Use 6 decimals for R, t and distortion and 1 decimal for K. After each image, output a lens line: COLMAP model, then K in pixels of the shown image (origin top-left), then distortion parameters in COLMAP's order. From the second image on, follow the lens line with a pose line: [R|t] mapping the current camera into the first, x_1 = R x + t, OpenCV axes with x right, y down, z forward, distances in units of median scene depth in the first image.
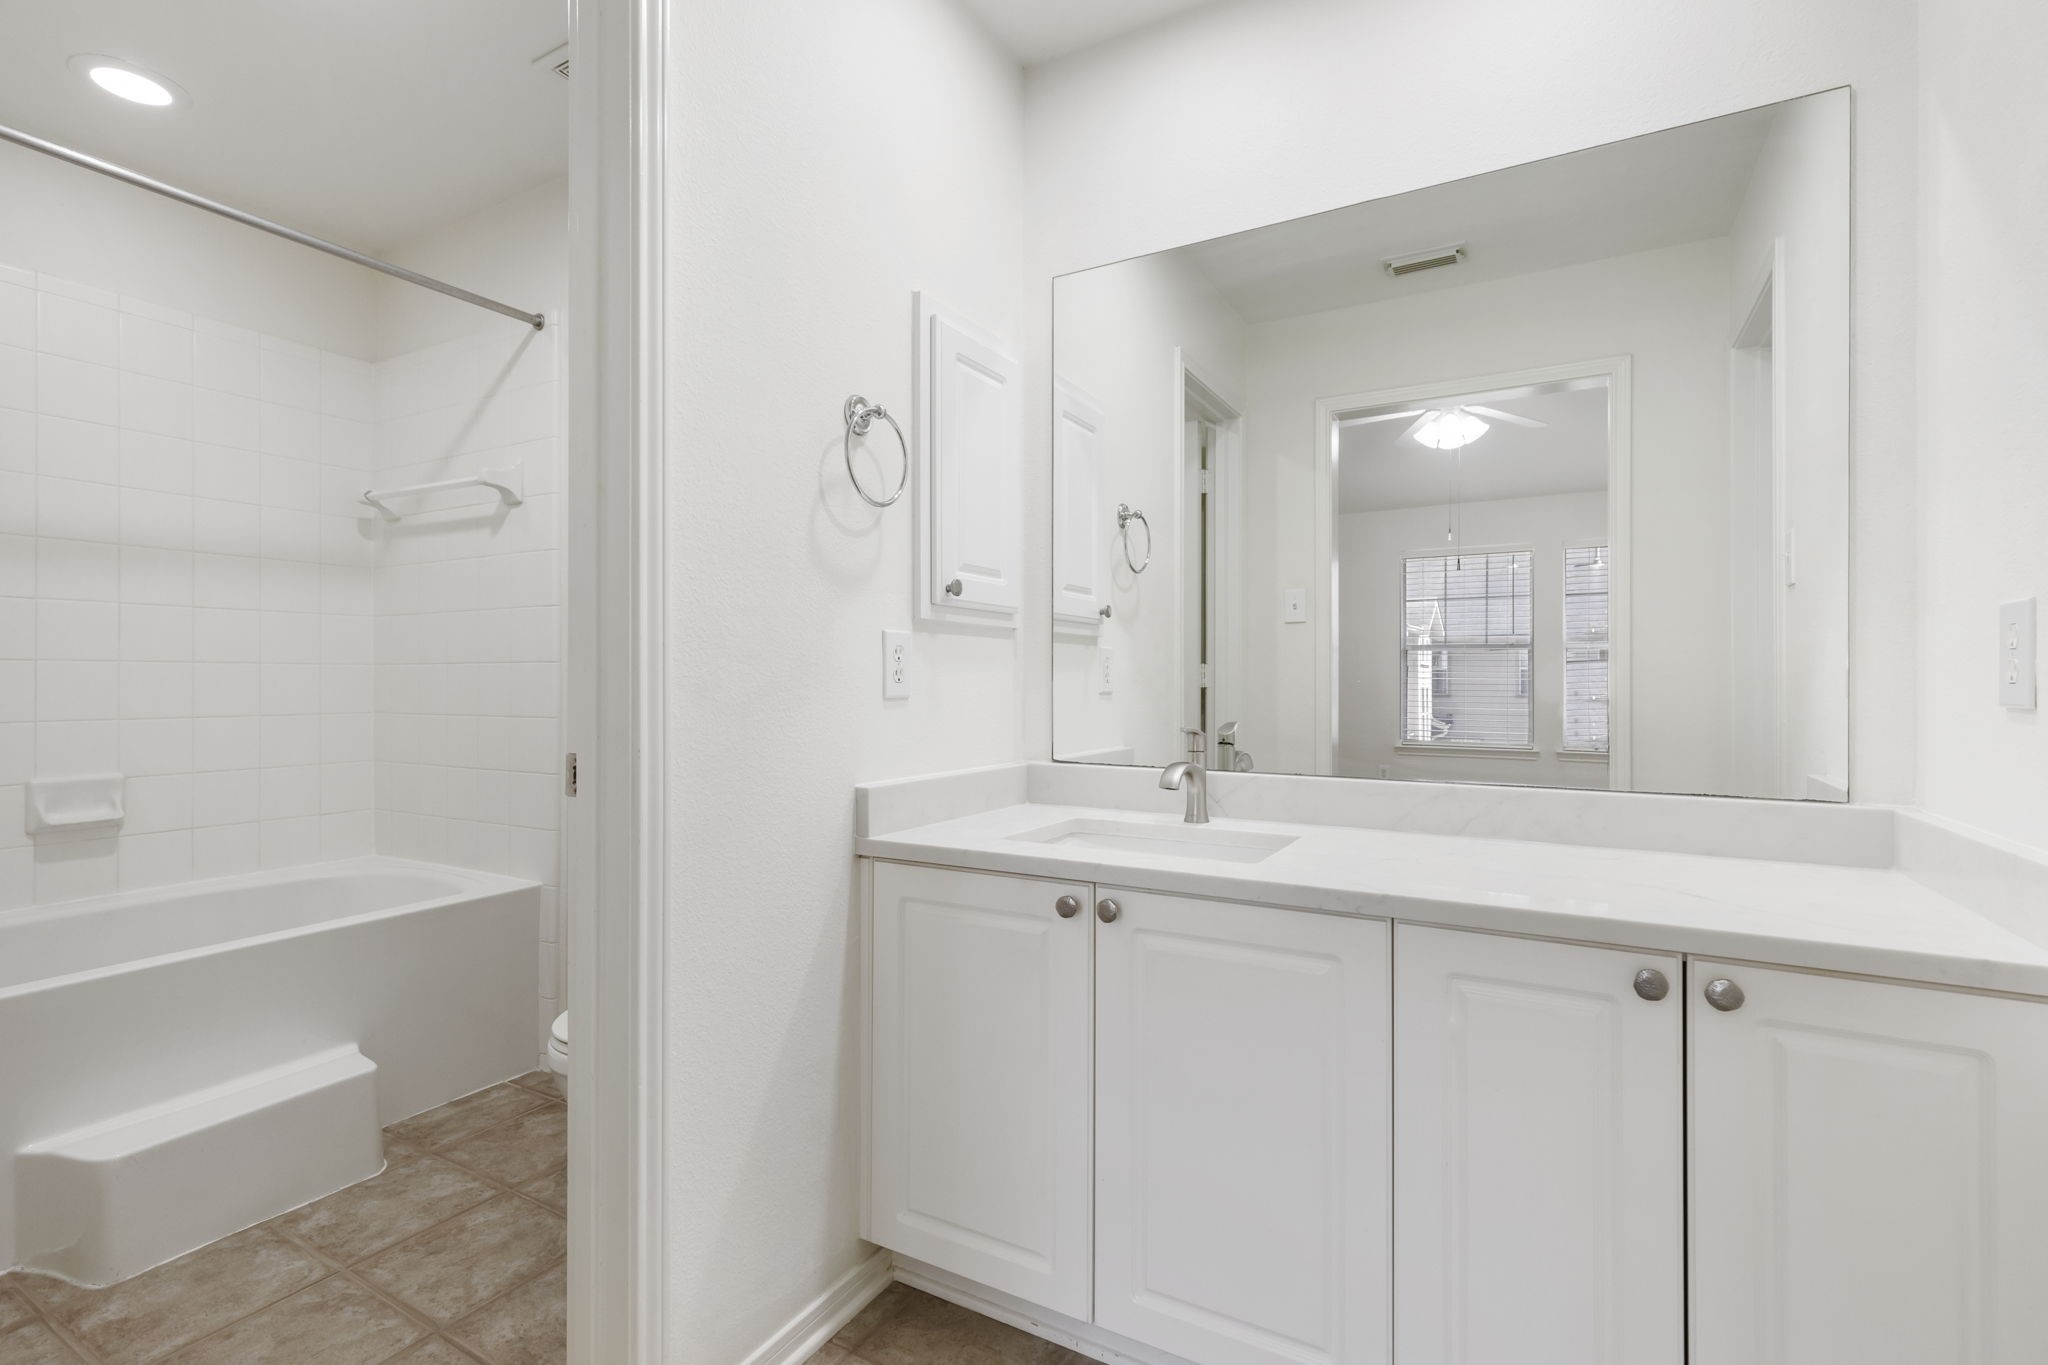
lens RADIAL K [[924.8, 0, 1024.3], [0, 924.8, 688.6], [0, 0, 1]] dist [0.005921, 0.001153]
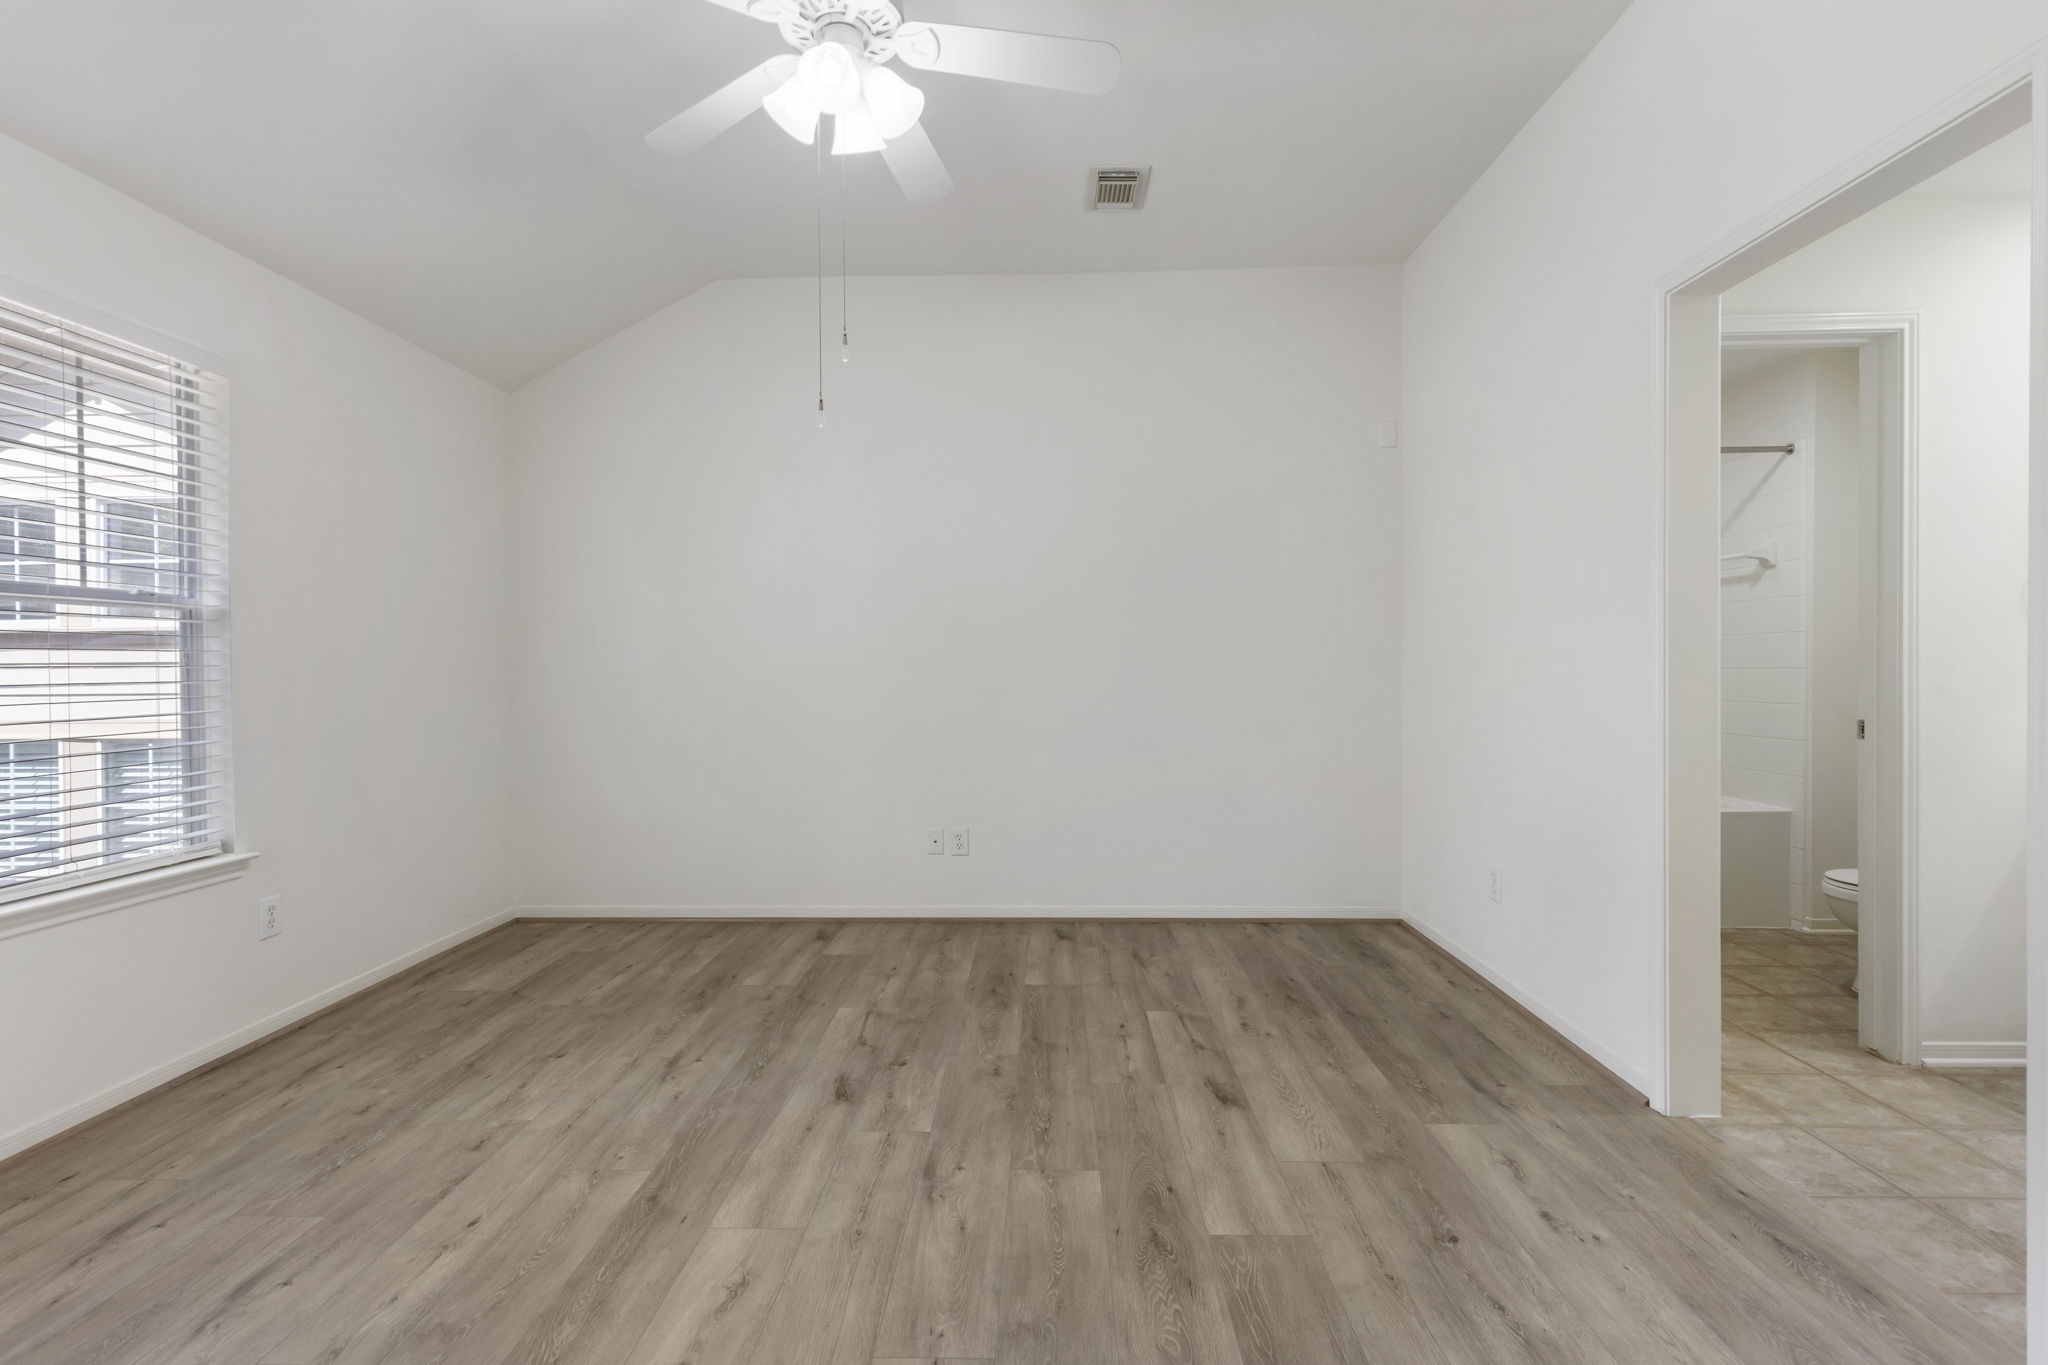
lens RADIAL K [[924.8, 0, 1023.3], [0, 924.8, 687.1], [0, 0, 1]] dist [0.005921, 0.001153]
pose [[0.460499, 0.003940, -0.887651, 0.269434], [0.008222, 0.999928, 0.008704, -0.020437], [0.887622, -0.011307, 0.460434, -0.862997]]
